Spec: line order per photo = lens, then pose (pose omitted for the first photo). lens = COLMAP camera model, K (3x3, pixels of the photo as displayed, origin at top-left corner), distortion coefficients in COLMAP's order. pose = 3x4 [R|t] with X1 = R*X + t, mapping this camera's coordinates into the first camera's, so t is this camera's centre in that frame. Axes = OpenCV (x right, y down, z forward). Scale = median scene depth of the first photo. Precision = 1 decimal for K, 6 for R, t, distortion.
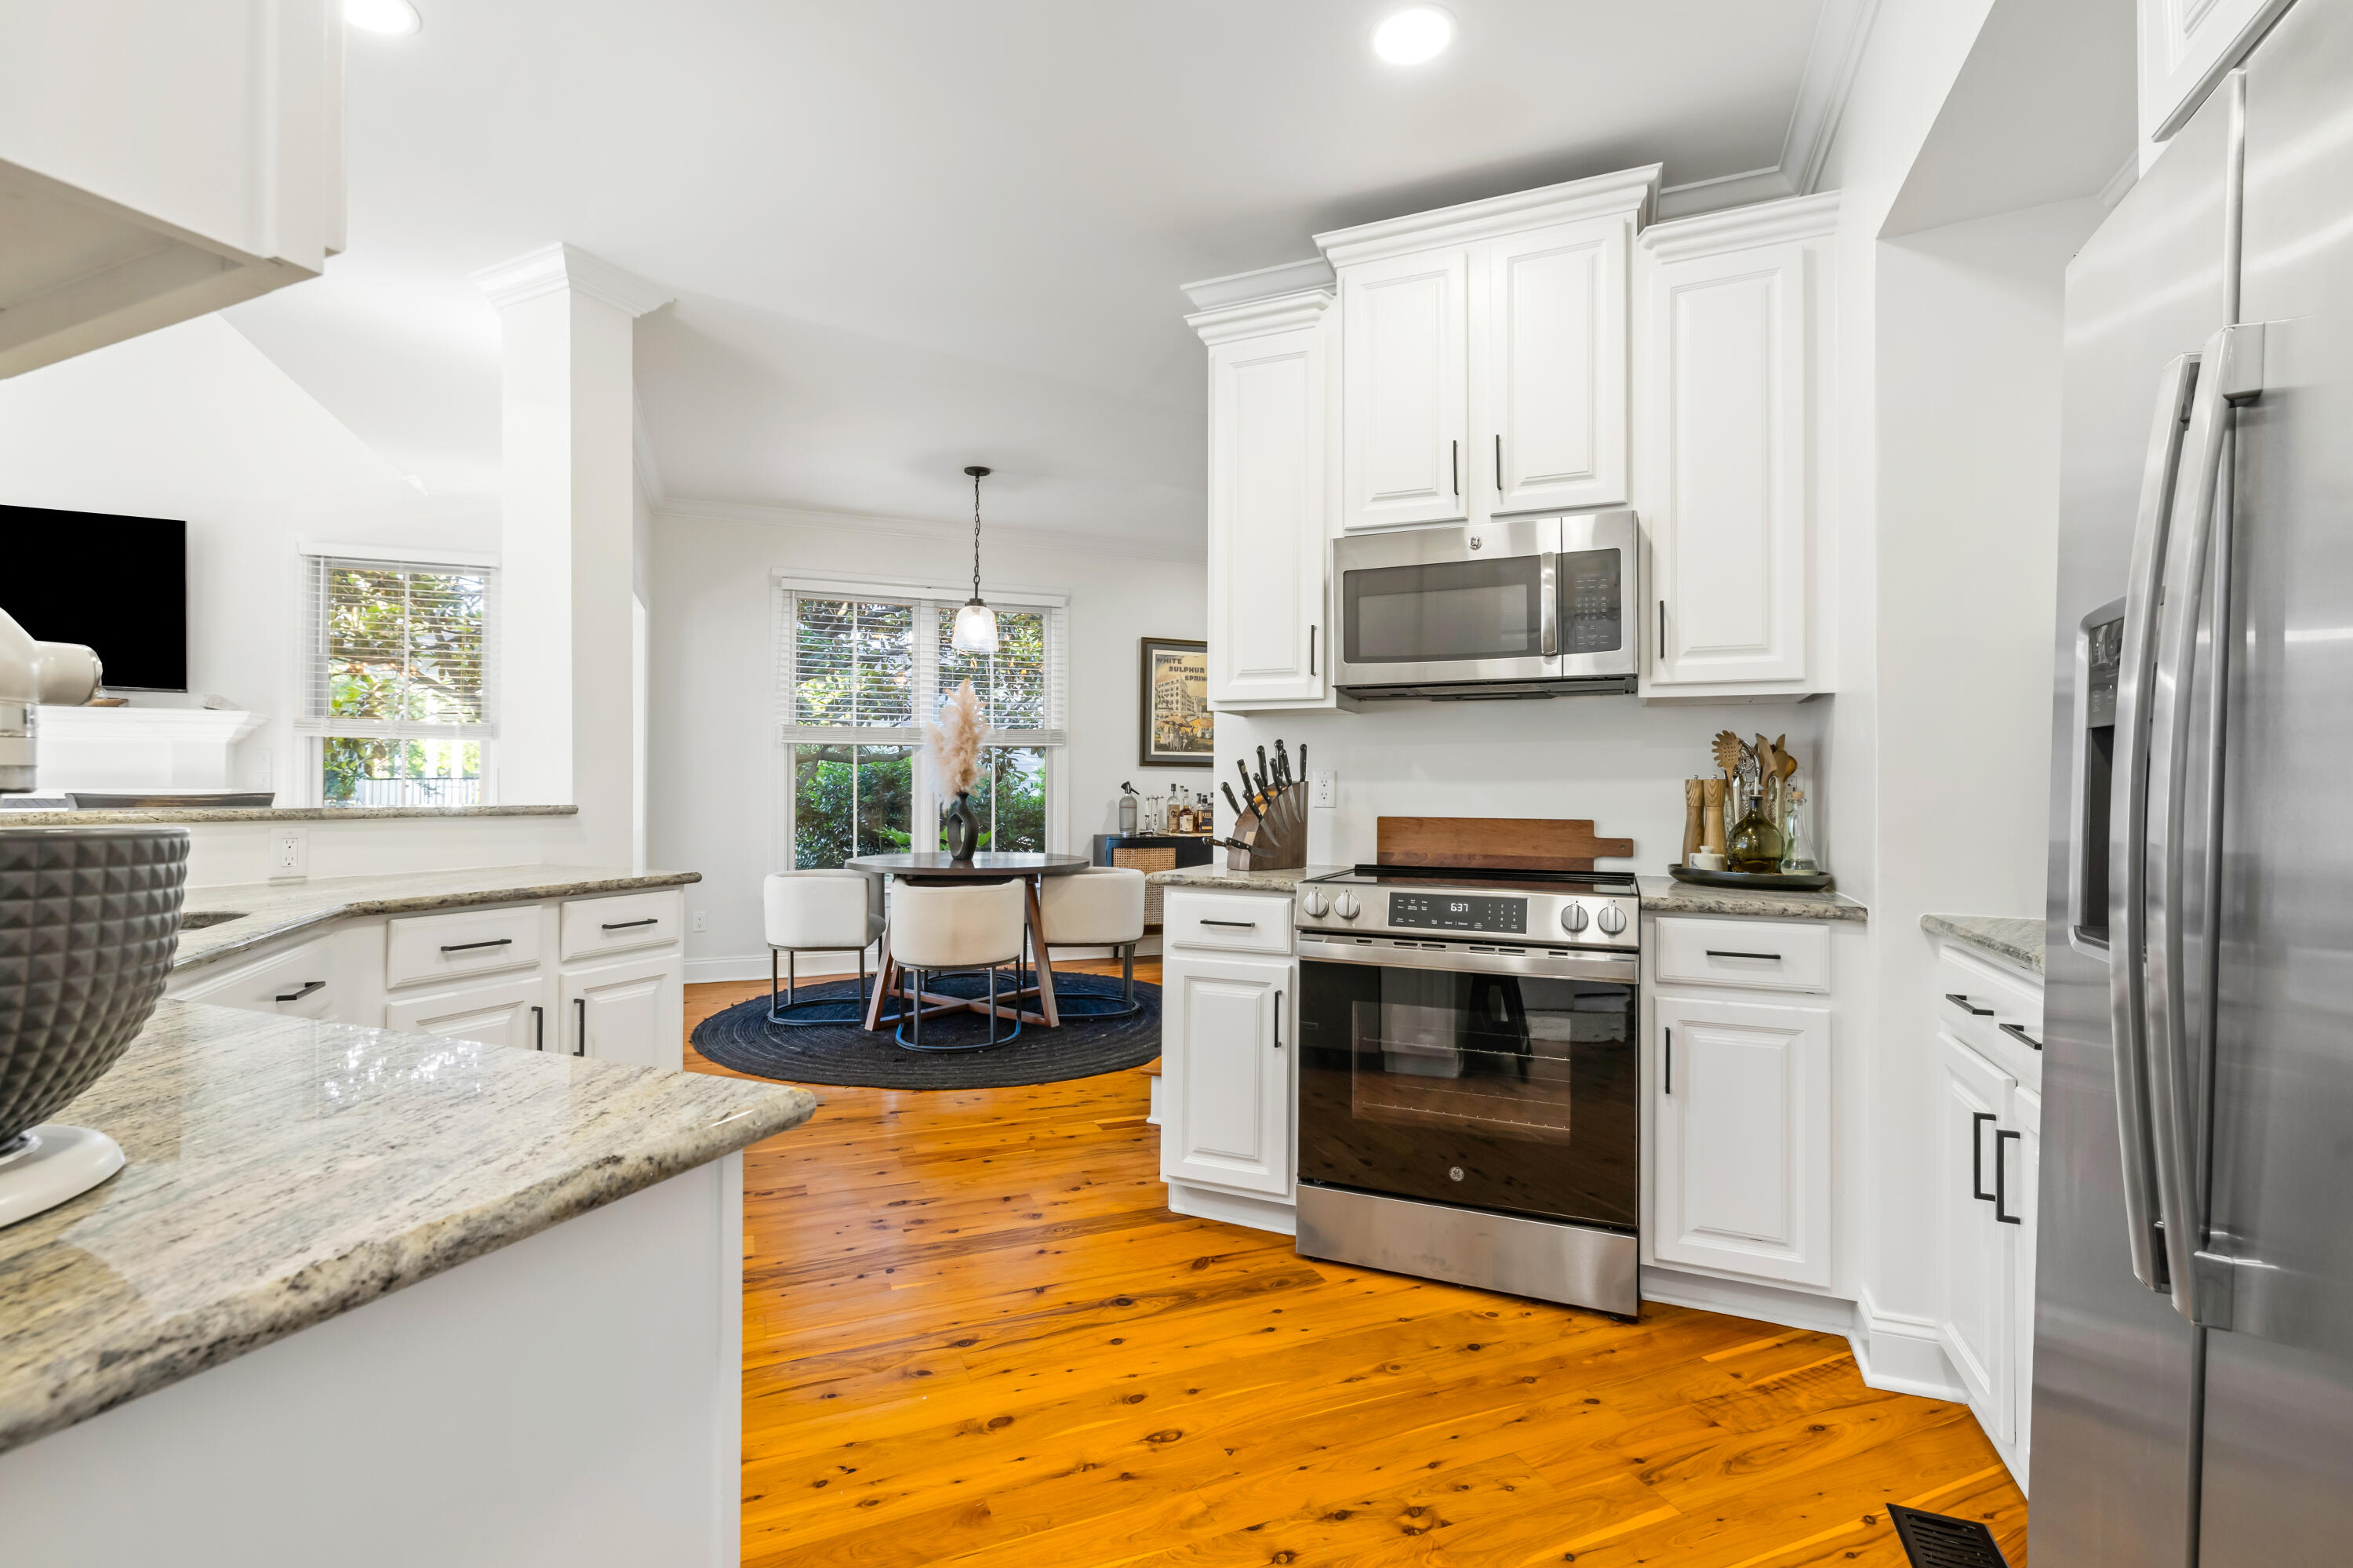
lens RADIAL K [[1036.0, 0, 1160.1], [0, 1036.0, 790.0], [0, 0, 1]] dist [-0.001616, -0.000604]
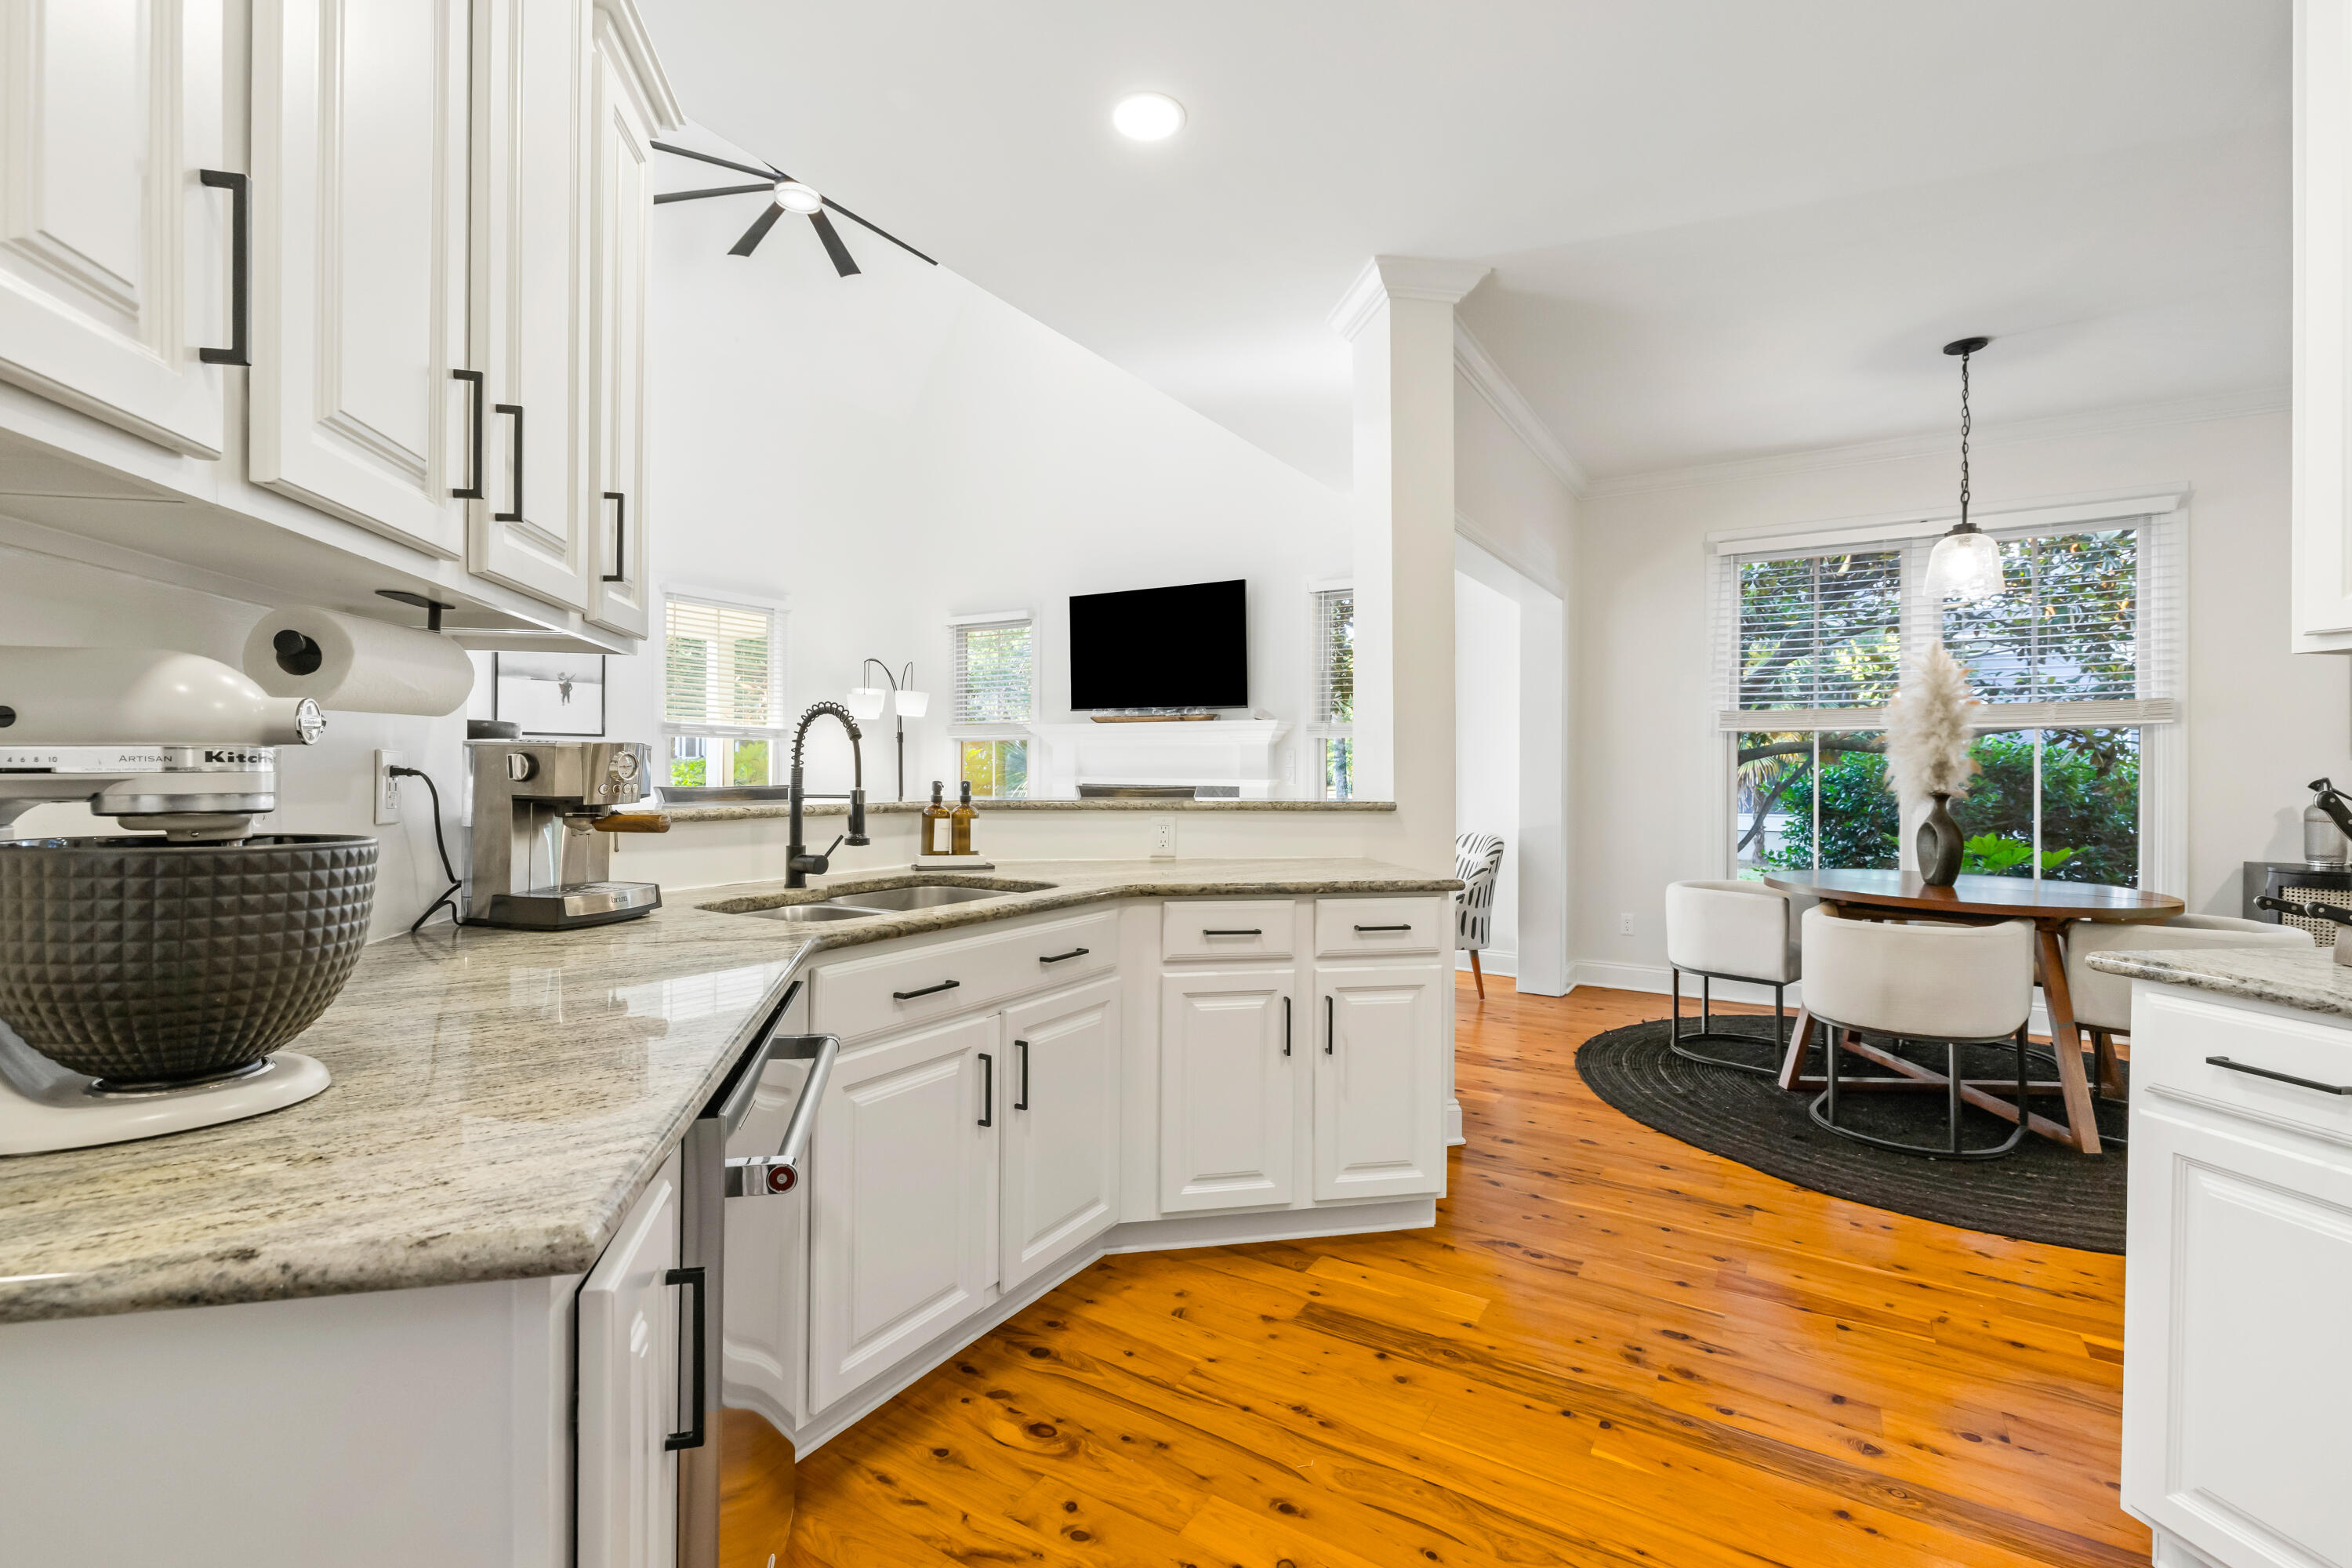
lens RADIAL K [[1023.7, 0, 1186.5], [0, 1023.7, 774.2], [0, 0, 1]] dist [-0.003874, 0.000607]
pose [[0.586123, 0.004080, -0.810212, 0.102350], [-0.007586, 0.999971, -0.000452, -0.008333], [0.810187, 0.006411, 0.586137, 0.186394]]
